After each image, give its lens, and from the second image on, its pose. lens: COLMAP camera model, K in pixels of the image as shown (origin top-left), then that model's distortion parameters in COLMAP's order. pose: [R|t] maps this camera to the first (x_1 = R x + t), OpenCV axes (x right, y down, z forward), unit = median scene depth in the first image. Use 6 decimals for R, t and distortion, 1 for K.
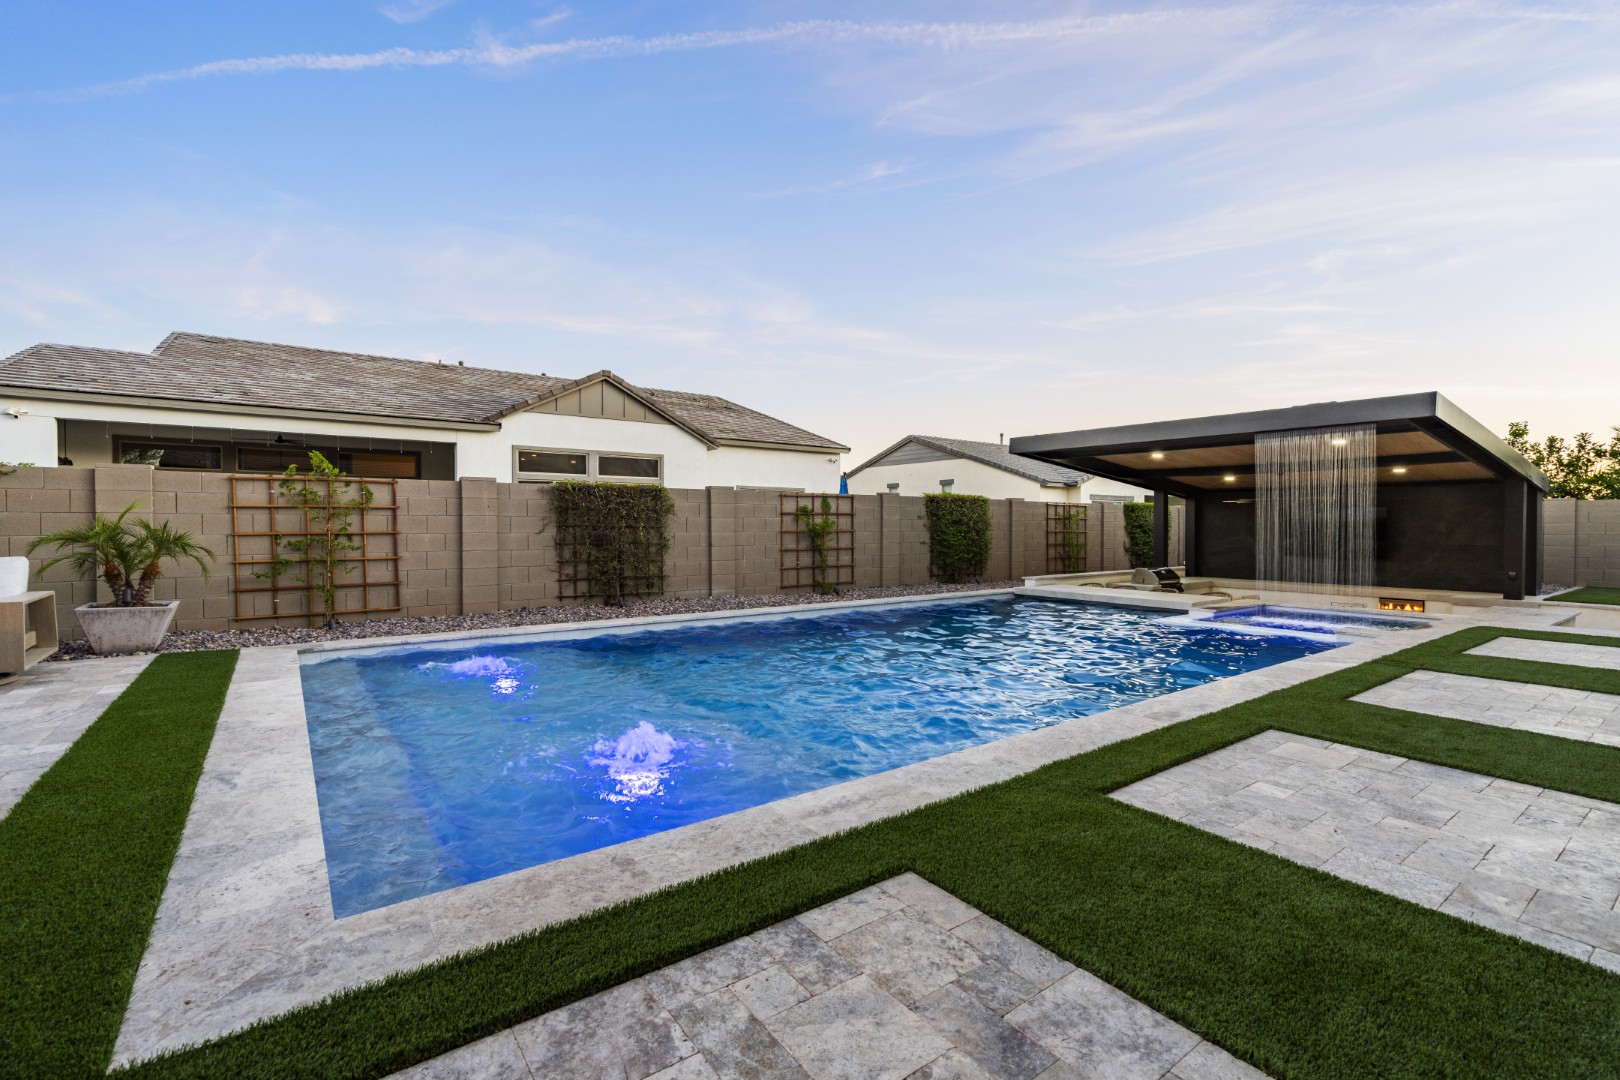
lens RADIAL K [[717.6, 0, 804.1], [0, 717.6, 538.5], [0, 0, 1]] dist [-0.004327, 0.000593]
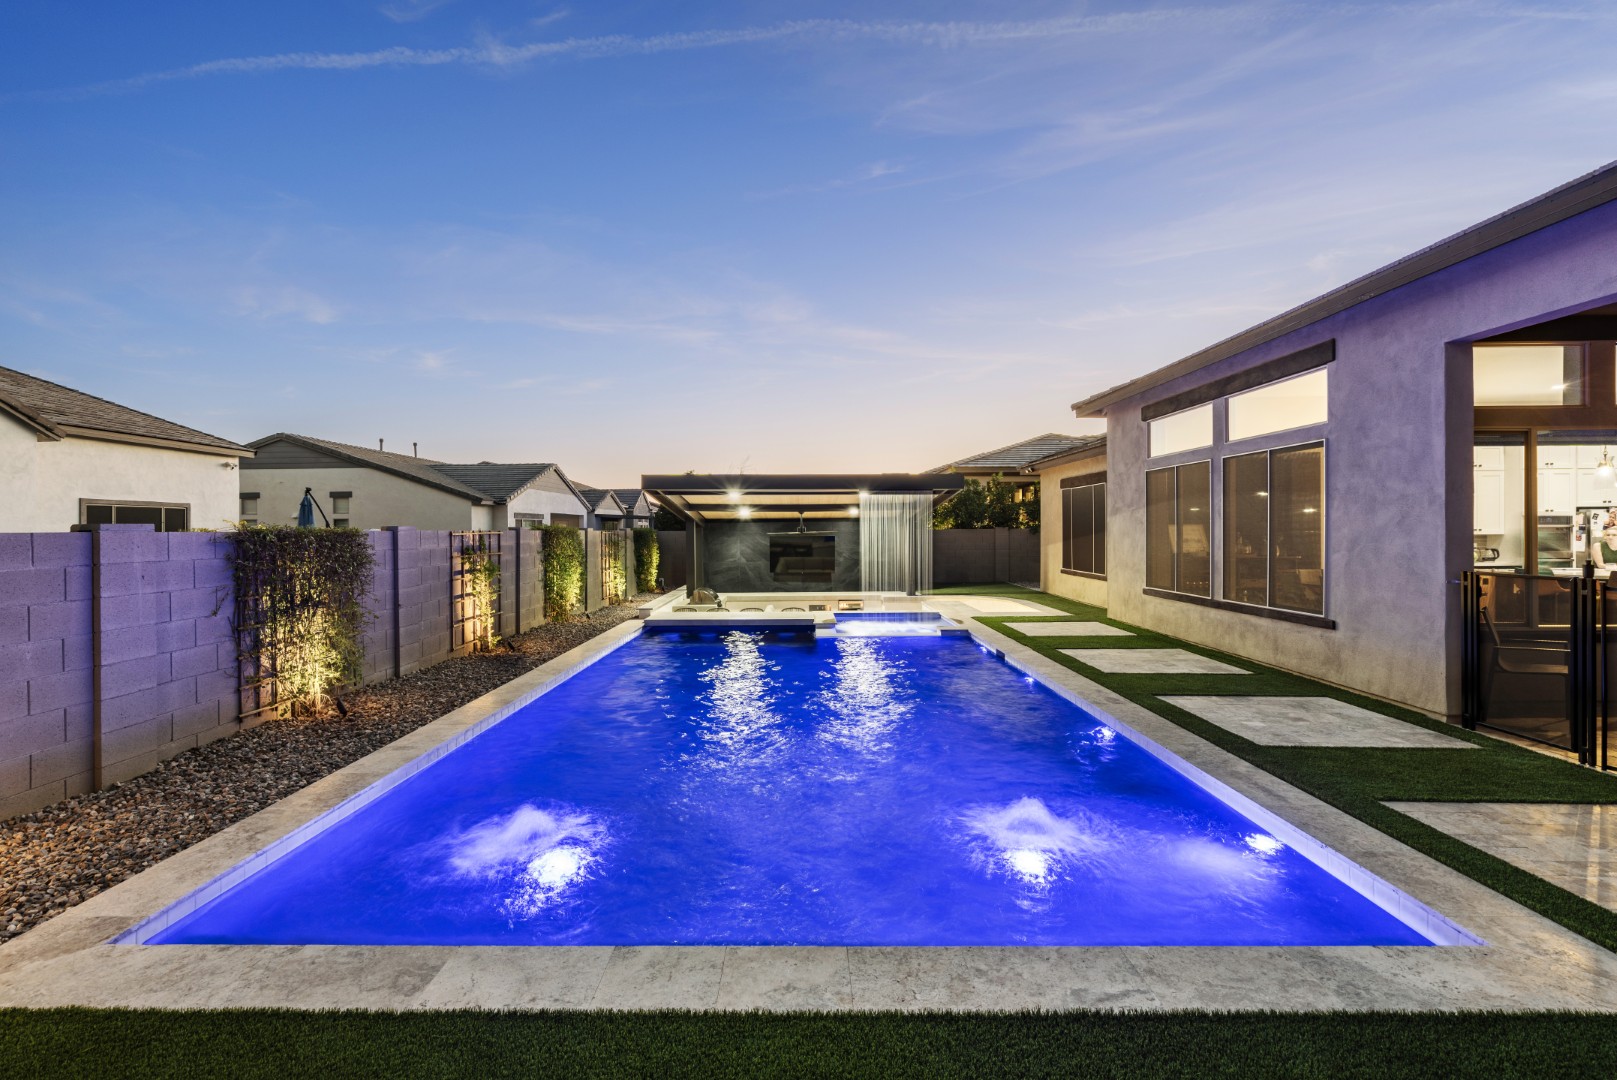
lens RADIAL K [[733.0, 0, 784.0], [0, 733.0, 542.7], [0, 0, 1]] dist [-0.000524, 0.000955]
pose [[0.610281, -0.020710, 0.791914, -0.590508], [0.023249, 0.999696, 0.008227, -0.064889], [-0.791844, 0.013390, 0.610577, 0.276446]]
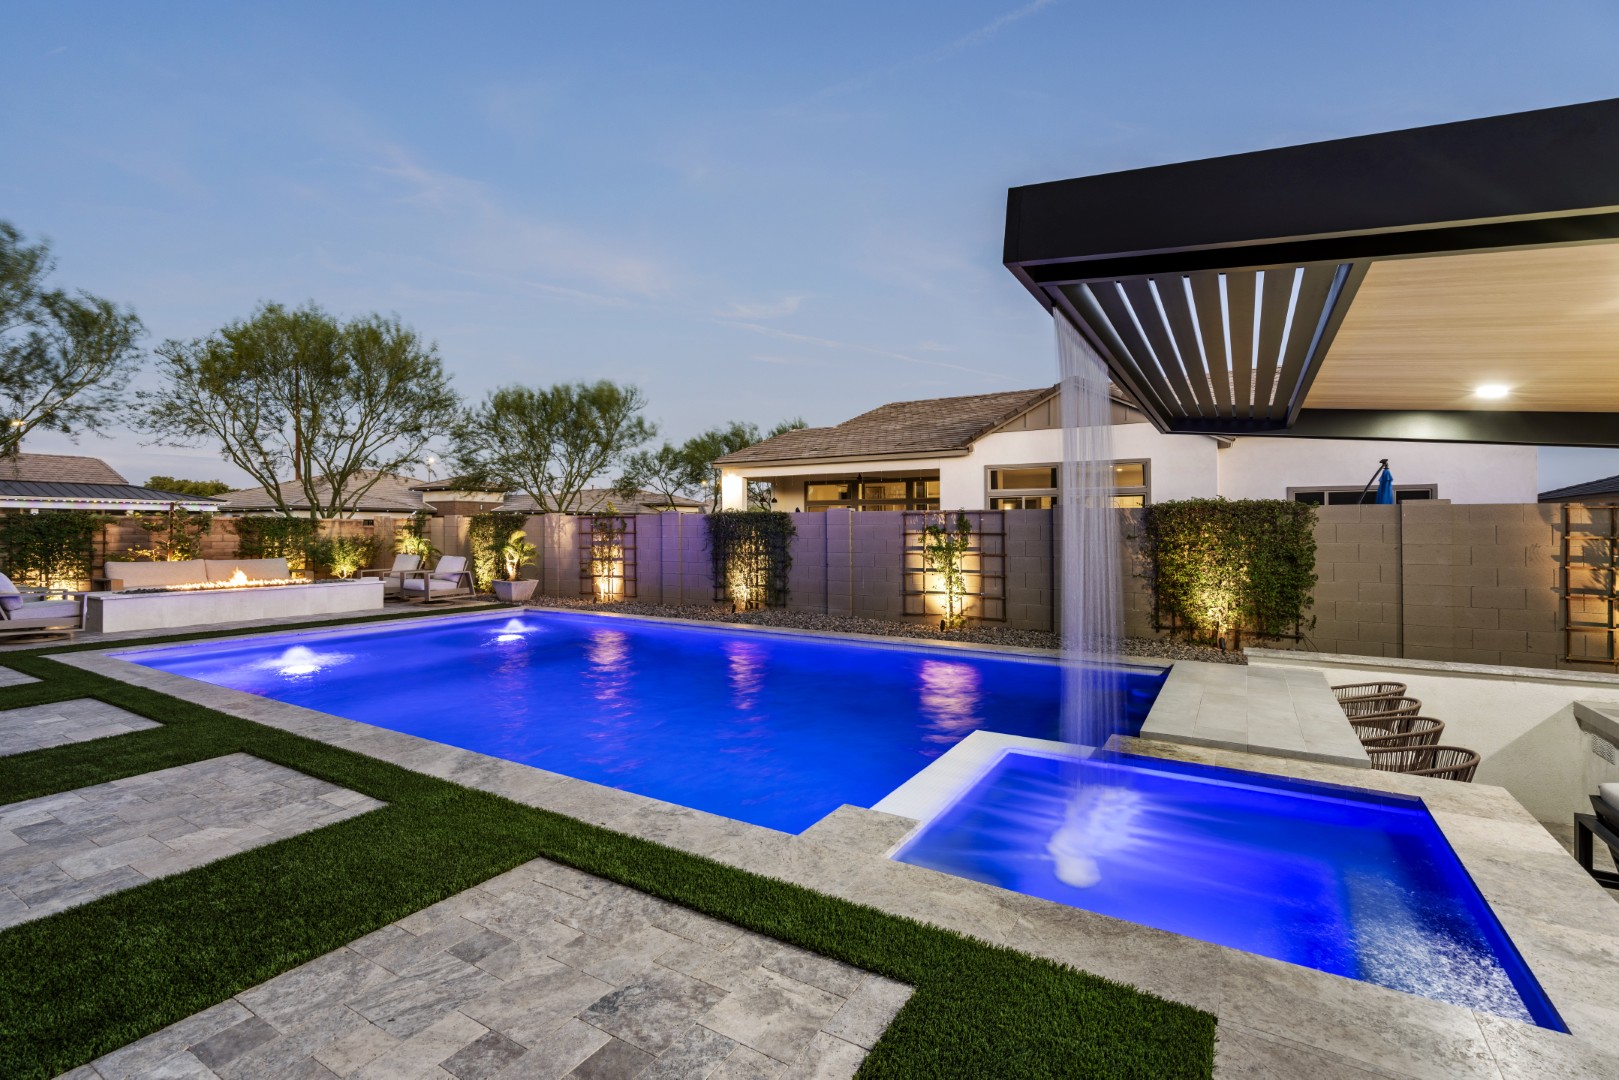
lens RADIAL K [[722.4, 0, 806.3], [0, 722.4, 534.7], [0, 0, 1]] dist [-0.005874, 0.001121]
pose [[0.385563, 0.004157, -0.922672, 1.012450], [-0.017483, 0.999843, -0.002801, -0.038528], [0.922516, 0.017211, 0.385576, 0.694059]]
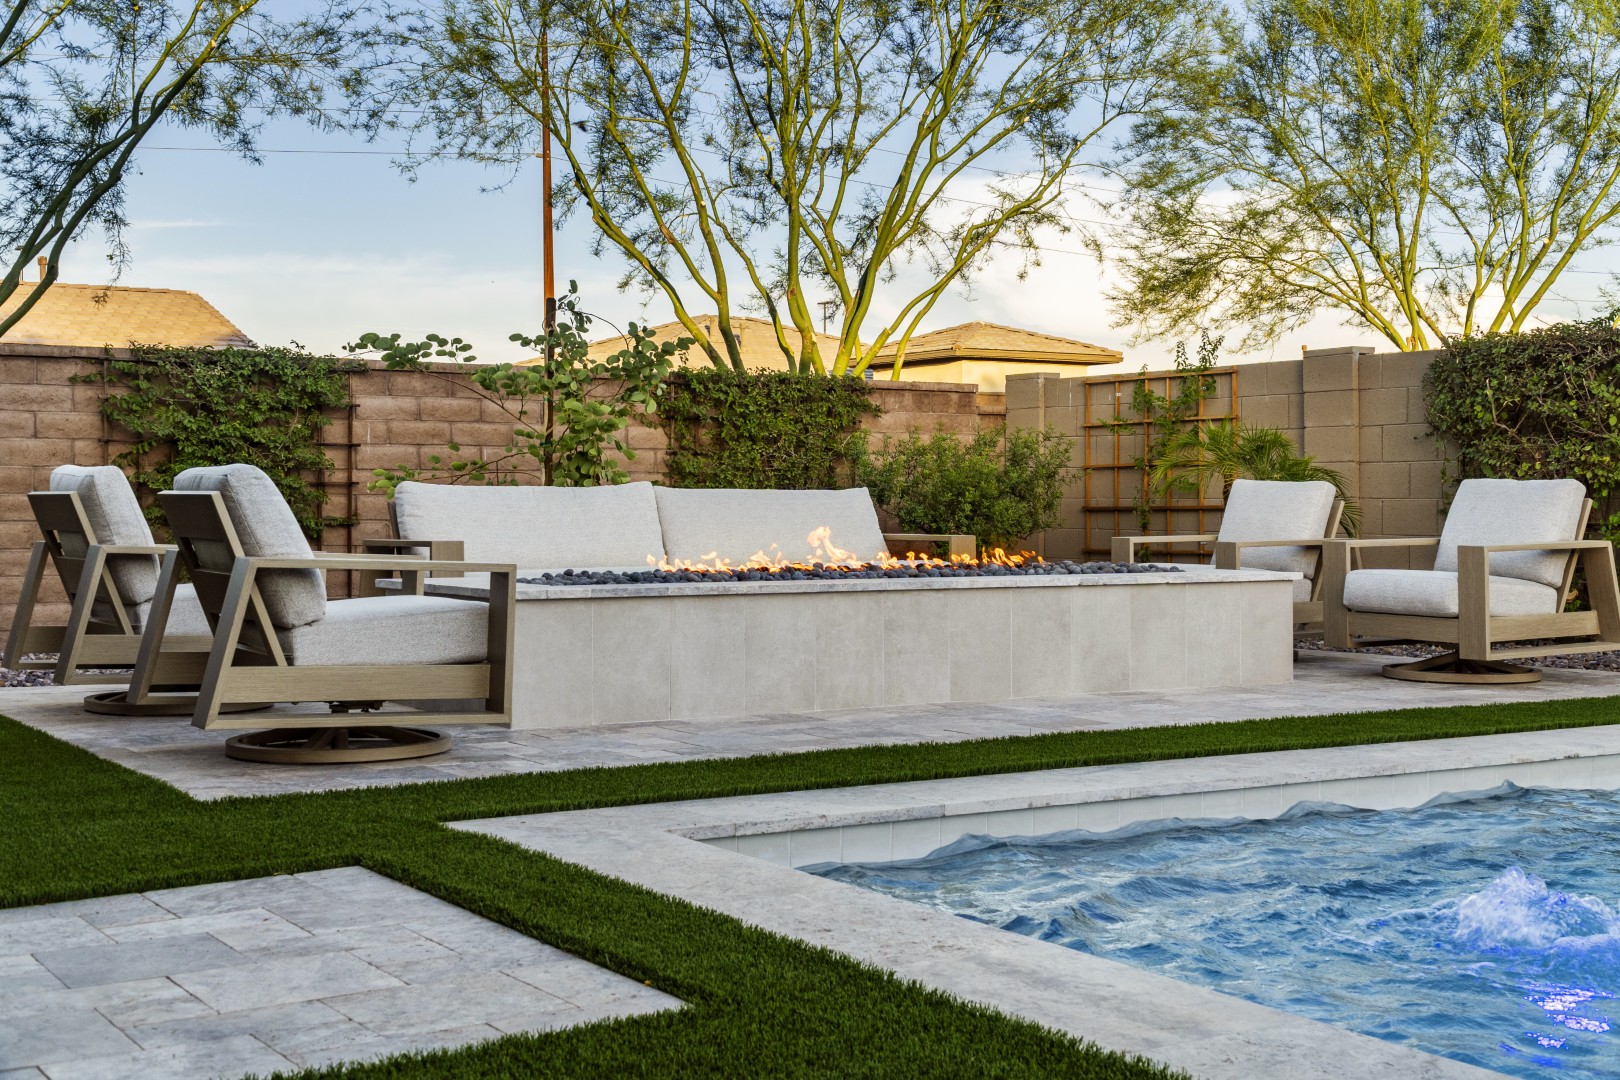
lens RADIAL K [[2067.5, 0, 807.1], [0, 2067.5, 502.6], [0, 0, 1]] dist [0.218386, -0.731956]
pose [[-0.068112, -0.000105, -0.997678, 0.396978], [-0.020057, 0.999798, 0.001264, 0.033404], [0.997476, 0.020096, -0.068100, 0.303134]]
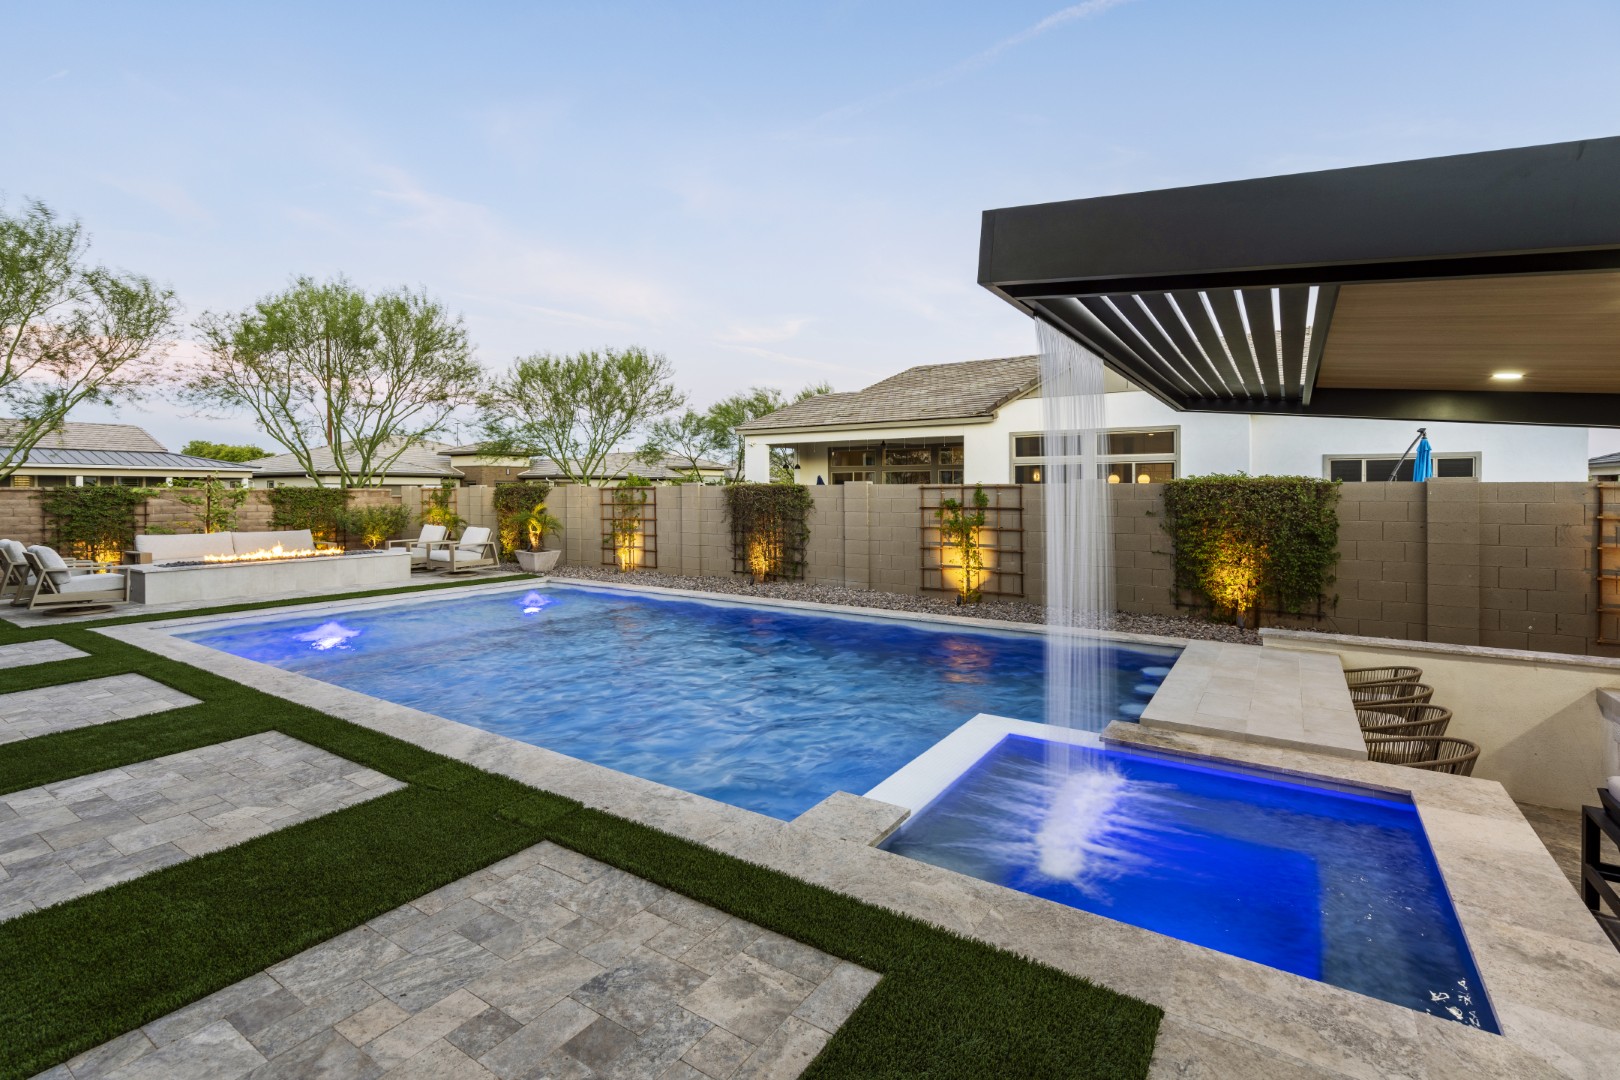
lens RADIAL K [[733.5, 0, 807.7], [0, 733.5, 503.9], [0, 0, 1]] dist [-0.005870, 0.001225]
pose [[0.351434, 0.013172, -0.936120, 1.038668], [-0.016439, 0.999834, 0.007897, -0.059098], [0.936068, 0.012614, 0.351592, 0.703585]]
